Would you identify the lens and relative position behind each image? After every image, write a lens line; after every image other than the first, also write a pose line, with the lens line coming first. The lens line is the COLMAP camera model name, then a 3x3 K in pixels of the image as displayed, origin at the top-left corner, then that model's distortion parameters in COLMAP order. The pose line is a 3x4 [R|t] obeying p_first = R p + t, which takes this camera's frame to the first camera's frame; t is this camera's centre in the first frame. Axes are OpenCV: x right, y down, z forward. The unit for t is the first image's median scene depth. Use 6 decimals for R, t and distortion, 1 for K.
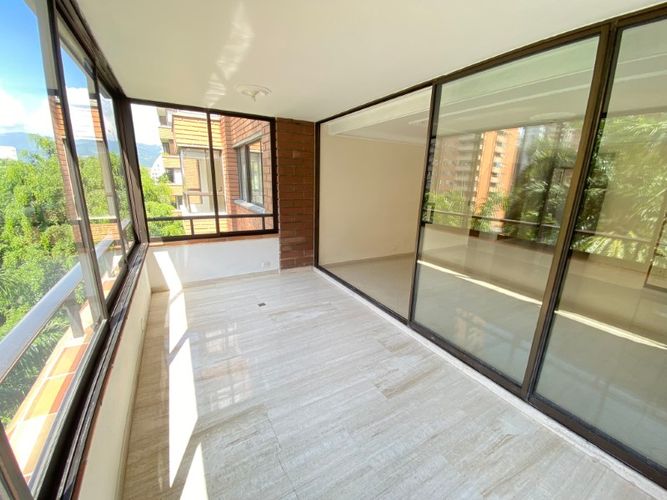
lens RADIAL K [[268.9, 0, 331.2], [0, 268.9, 249.3], [0, 0, 1]] dist [0.034693, -0.025720]
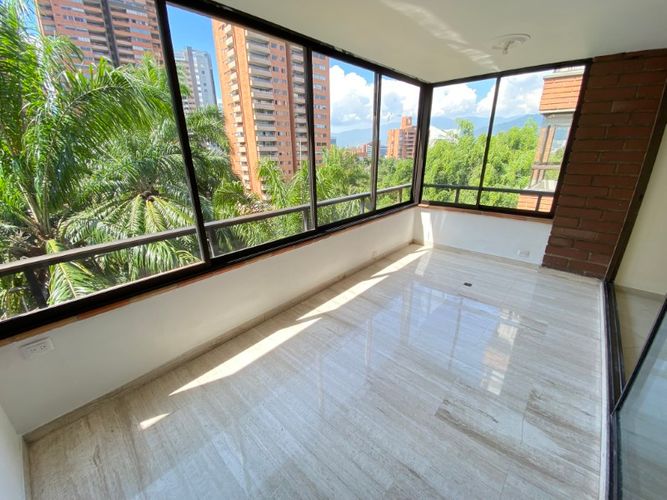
lens RADIAL K [[268.9, 0, 331.2], [0, 268.9, 249.3], [0, 0, 1]] dist [0.034693, -0.025720]
pose [[0.303615, 0.296562, -0.905466, 0.371703], [-0.216537, 0.946936, 0.237536, -0.029324], [0.927863, 0.123947, 0.351721, 0.184282]]
